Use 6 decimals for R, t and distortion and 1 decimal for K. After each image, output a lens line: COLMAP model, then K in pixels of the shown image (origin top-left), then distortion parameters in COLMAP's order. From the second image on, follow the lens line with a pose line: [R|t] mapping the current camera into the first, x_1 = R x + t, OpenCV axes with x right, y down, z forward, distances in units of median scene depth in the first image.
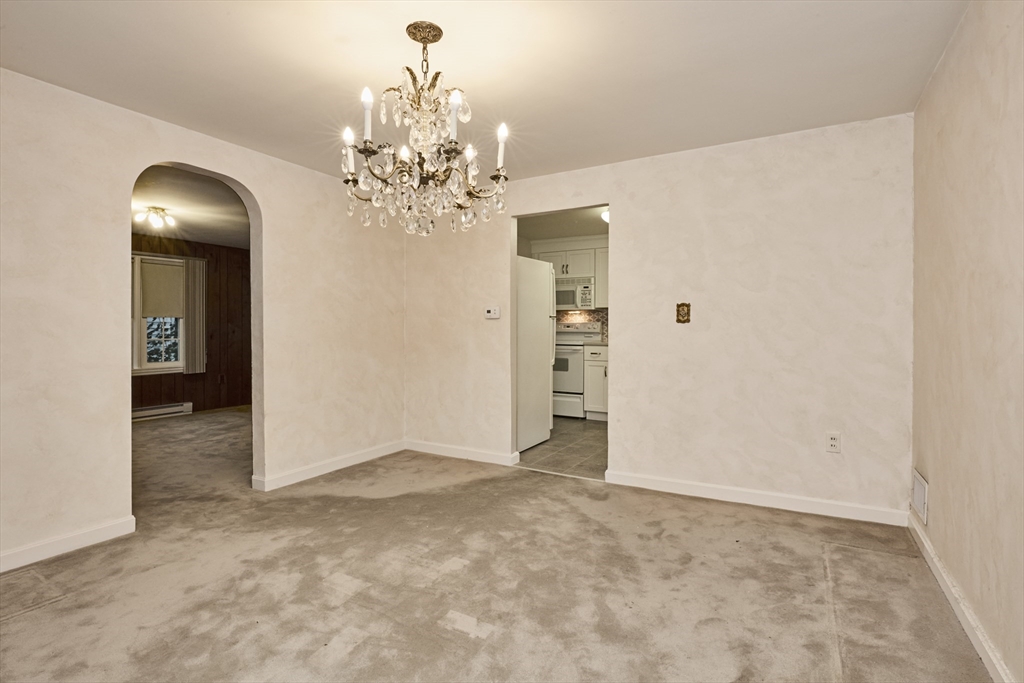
lens RADIAL K [[494.5, 0, 511.2], [0, 494.5, 334.8], [0, 0, 1]] dist [-0.002888, -0.000762]
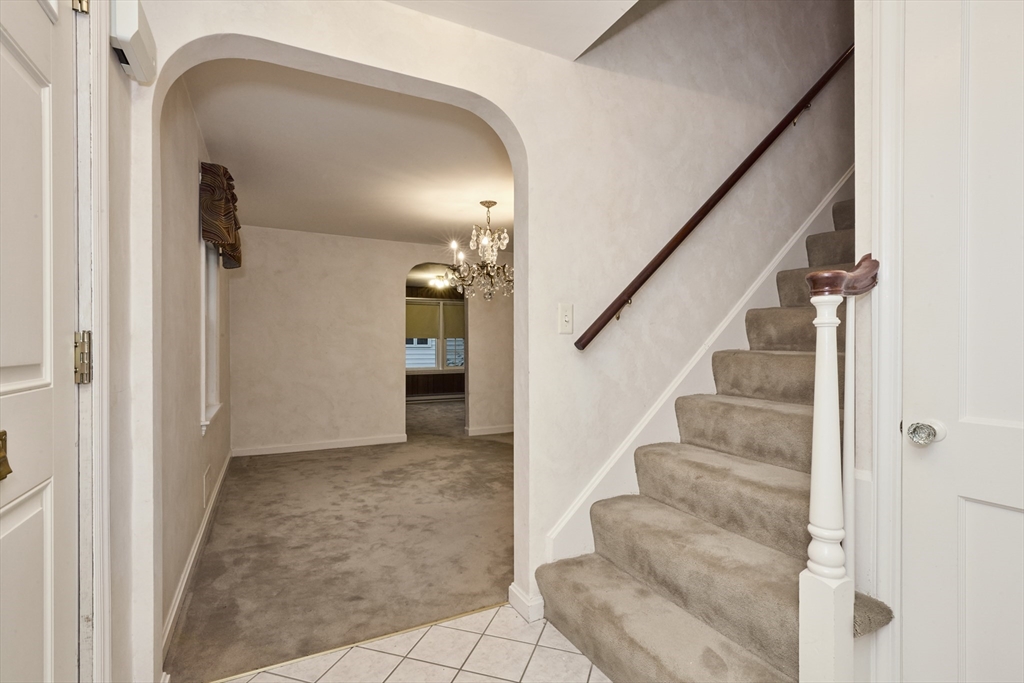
lens RADIAL K [[494.5, 0, 514.8], [0, 494.5, 346.4], [0, 0, 1]] dist [-0.002888, -0.000762]
pose [[0.825411, -0.005169, -0.564509, 1.049966], [0.001314, 0.999973, -0.007235, 0.007885], [0.564531, 0.005230, 0.825395, -0.628486]]
